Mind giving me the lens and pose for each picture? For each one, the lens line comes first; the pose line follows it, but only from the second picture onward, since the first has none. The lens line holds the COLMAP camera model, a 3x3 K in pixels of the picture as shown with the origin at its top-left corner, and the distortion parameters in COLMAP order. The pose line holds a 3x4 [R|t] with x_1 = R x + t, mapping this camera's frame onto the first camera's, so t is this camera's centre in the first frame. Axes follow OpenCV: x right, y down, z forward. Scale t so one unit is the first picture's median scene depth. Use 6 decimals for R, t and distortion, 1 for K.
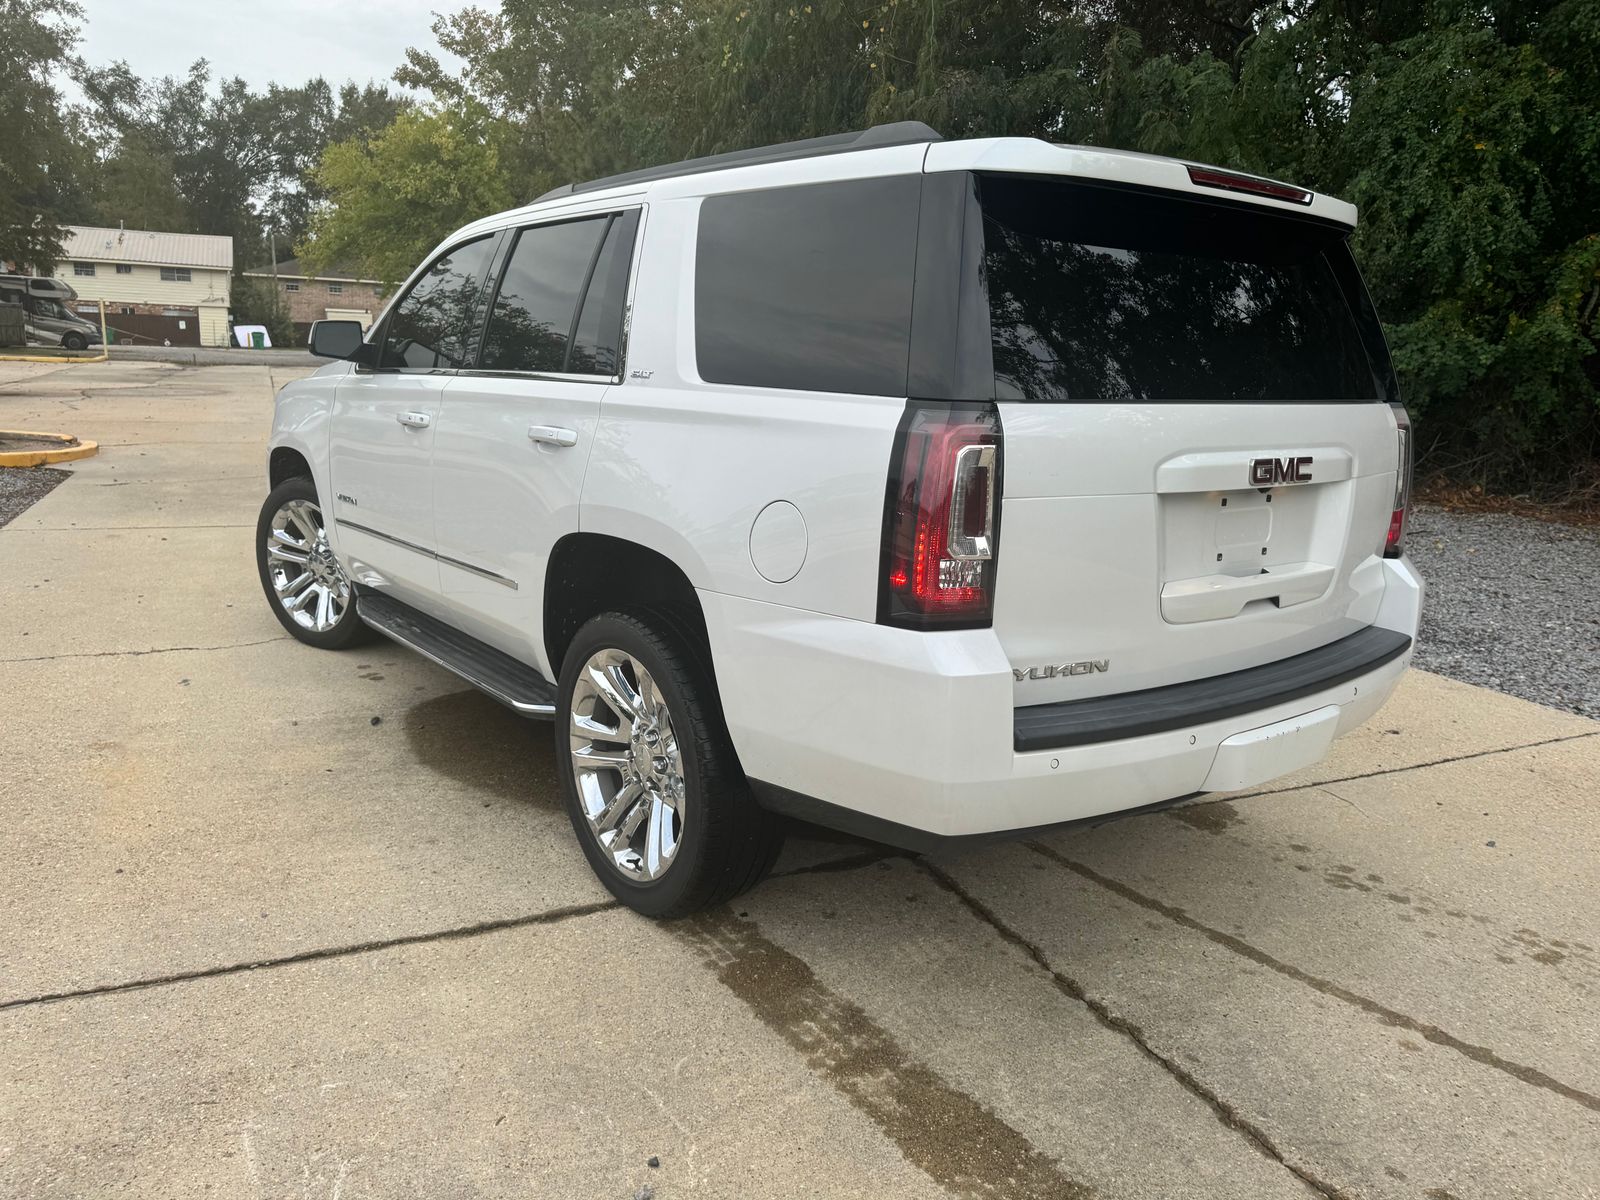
lens RADIAL K [[1128.4, 0, 793.9], [0, 1128.4, 603.2], [0, 0, 1]] dist [0.036943, -0.047361]
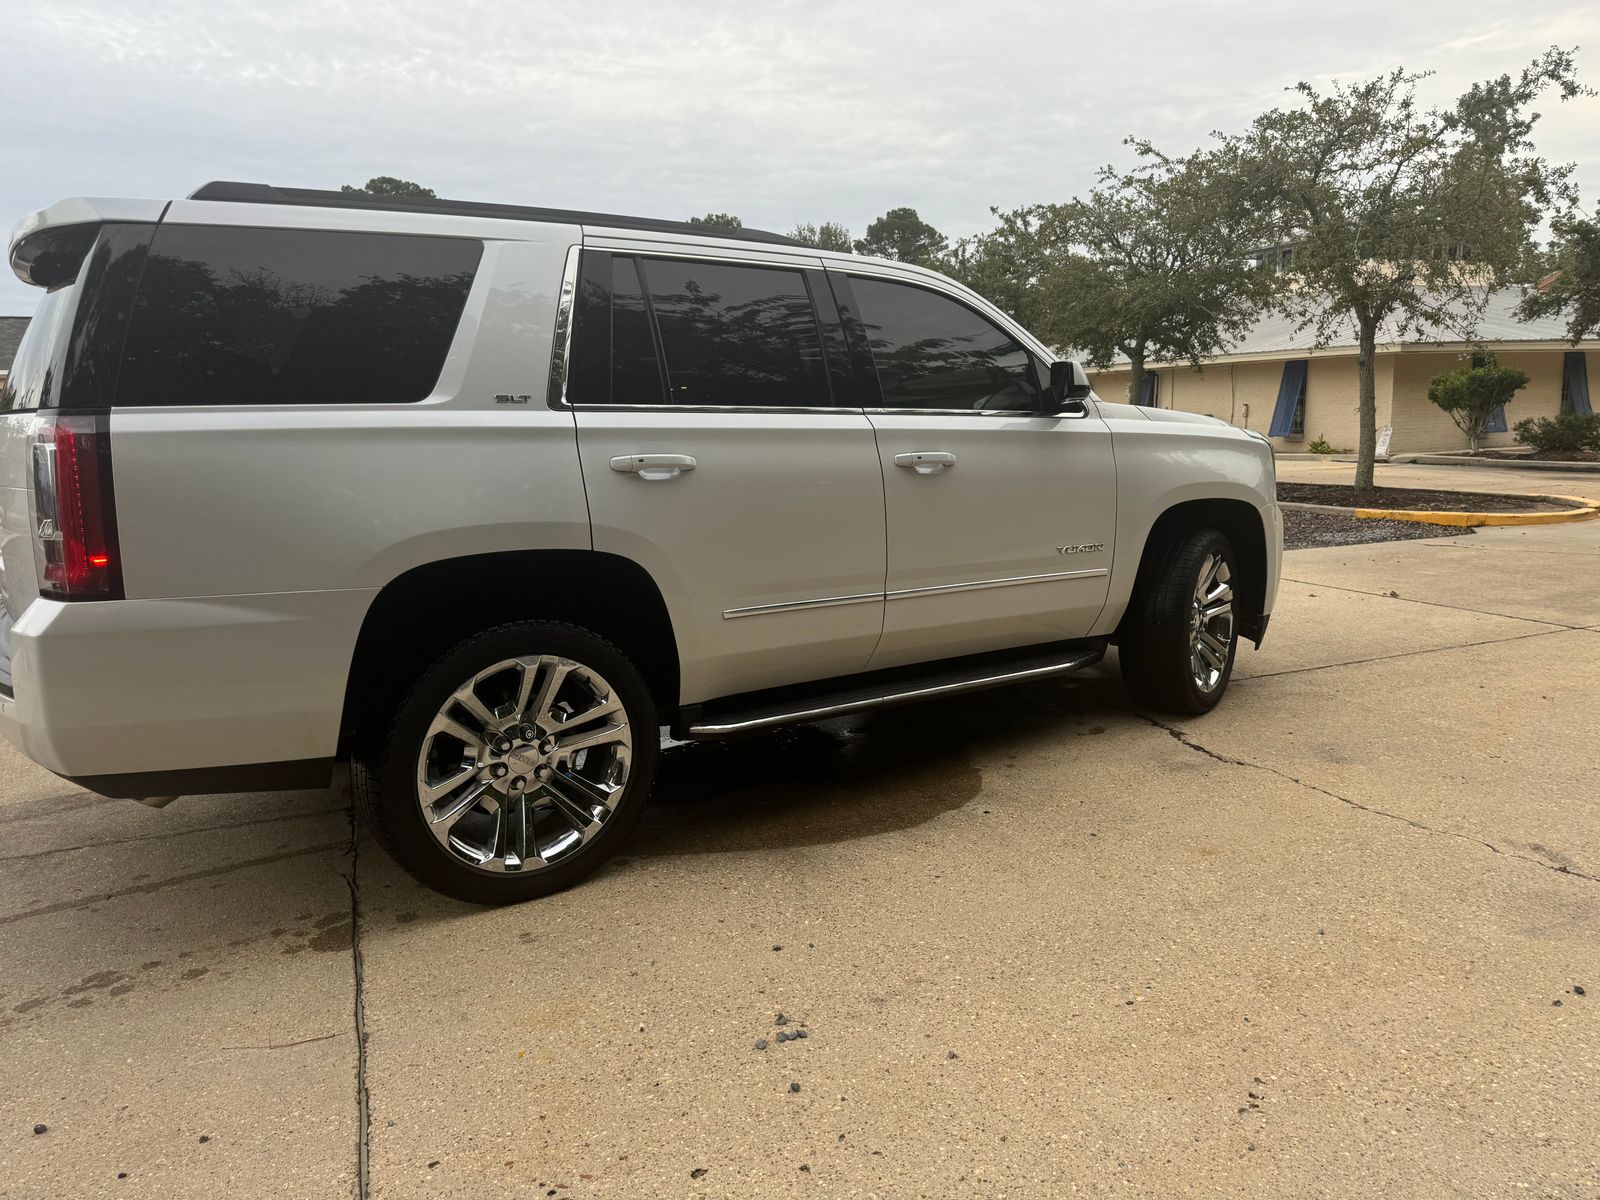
lens RADIAL K [[1128.4, 0, 801.8], [0, 1128.4, 598.2], [0, 0, 1]] dist [0.036943, -0.047361]
pose [[-0.040244, 0.120192, -0.991935, 1.475939], [-0.194584, 0.972790, 0.125767, -0.275614], [0.980060, 0.198076, -0.015762, 1.716981]]
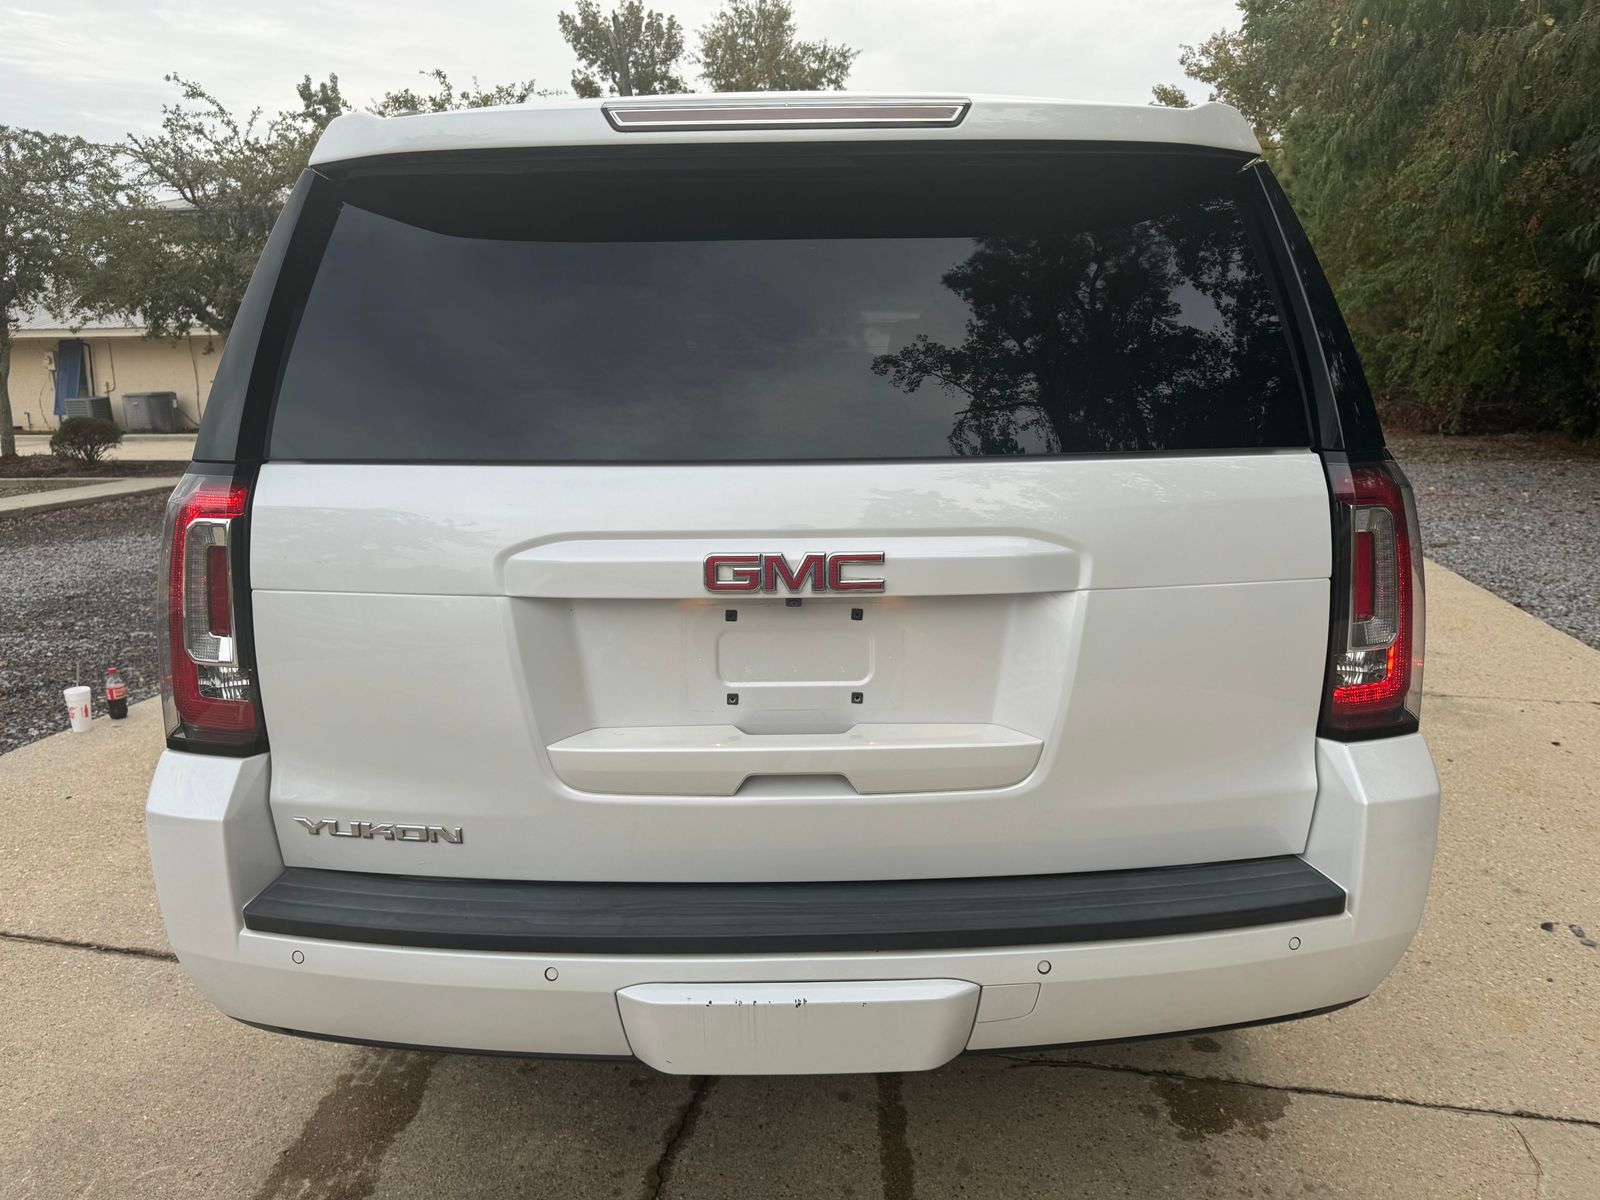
lens RADIAL K [[1128.4, 0, 797.1], [0, 1128.4, 594.7], [0, 0, 1]] dist [0.036943, -0.047361]
pose [[0.798647, 0.072127, -0.597462, 0.706114], [-0.092153, 0.995740, -0.002976, -0.092074], [0.594703, 0.057435, 0.801892, 0.455094]]
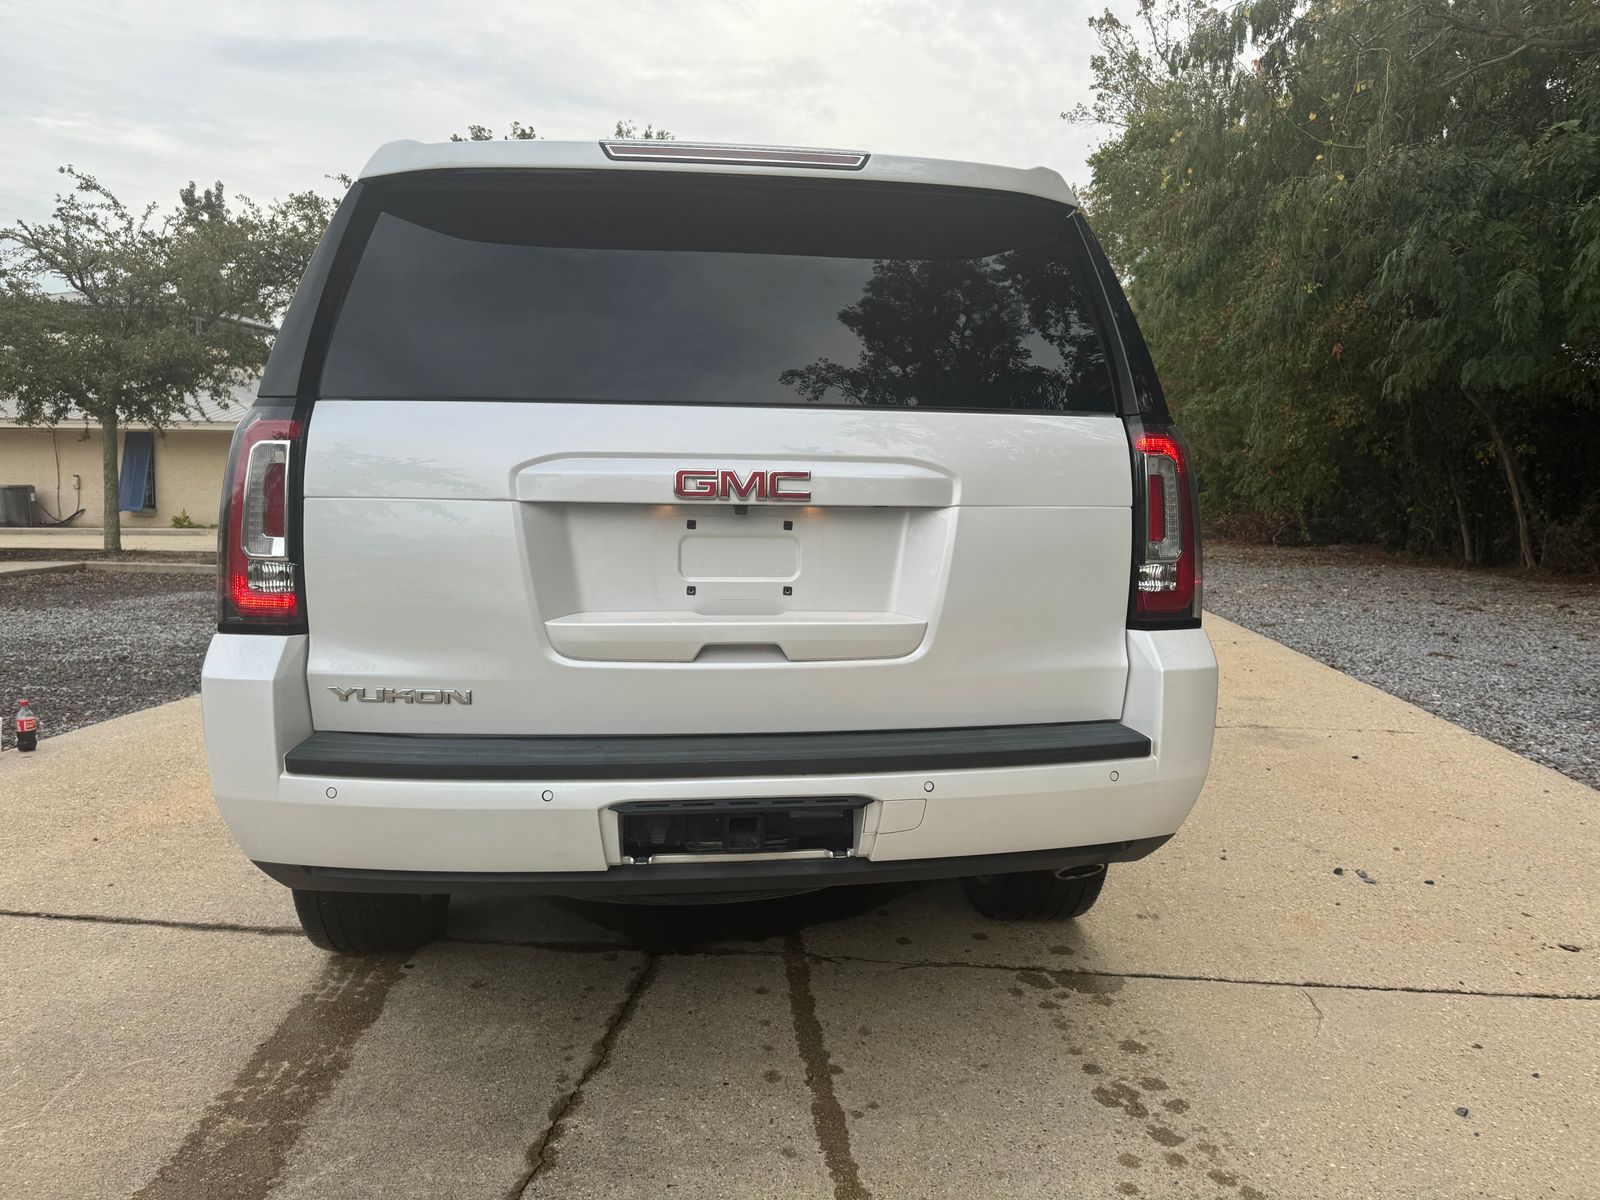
lens RADIAL K [[1128.4, 0, 804.7], [0, 1128.4, 594.2], [0, 0, 1]] dist [0.036943, -0.047361]
pose [[0.860861, 0.019098, -0.508481, 0.781142], [-0.091040, 0.988952, -0.116986, 0.045214], [0.500629, 0.147001, 0.853089, 0.306112]]
